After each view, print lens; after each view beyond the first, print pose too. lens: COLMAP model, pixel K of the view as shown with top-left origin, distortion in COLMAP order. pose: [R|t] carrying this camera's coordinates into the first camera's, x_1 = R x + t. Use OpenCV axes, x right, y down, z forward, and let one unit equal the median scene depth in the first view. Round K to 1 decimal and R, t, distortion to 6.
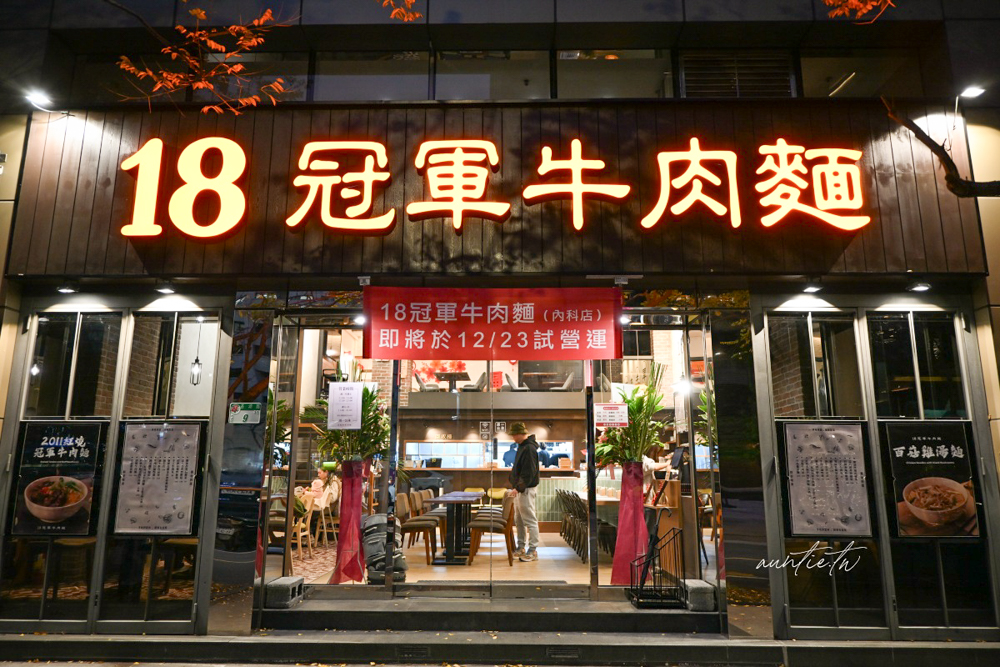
lens RADIAL K [[678.8, 0, 498.7], [0, 678.8, 331.2], [0, 0, 1]] dist [-0.003416, -0.002465]
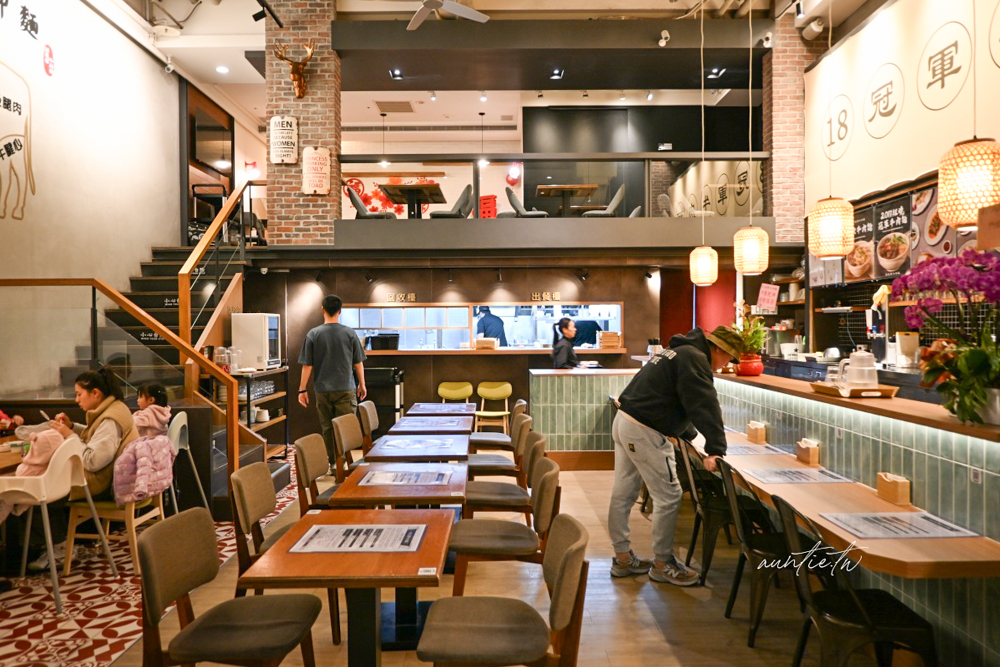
lens RADIAL K [[678.8, 0, 500.0], [0, 678.8, 332.4], [0, 0, 1]] dist [-0.003416, -0.002465]
pose [[0.999706, -0.011147, 0.021536, -0.012876], [0.006266, 0.976672, 0.214644, 0.085259], [-0.023427, -0.214446, 0.976455, 0.600797]]
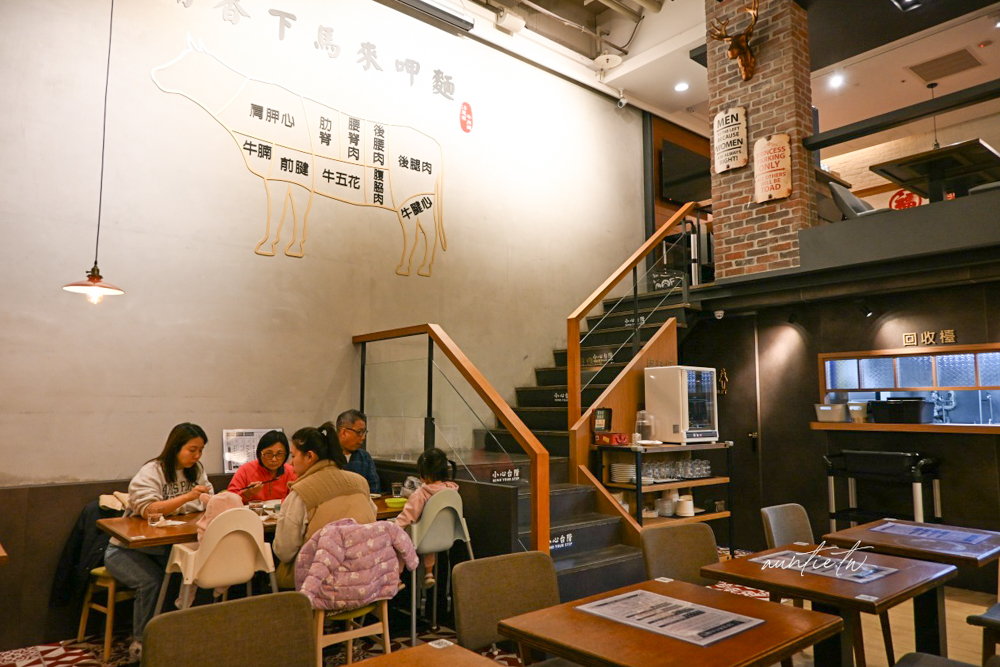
lens RADIAL K [[678.8, 0, 499.6], [0, 678.8, 333.0], [0, 0, 1]] dist [-0.003416, -0.002465]
pose [[0.652786, -0.083206, -0.752959, 0.059729], [0.157440, 0.987148, 0.027409, 0.154440], [0.741001, -0.136438, 0.657497, 0.858196]]
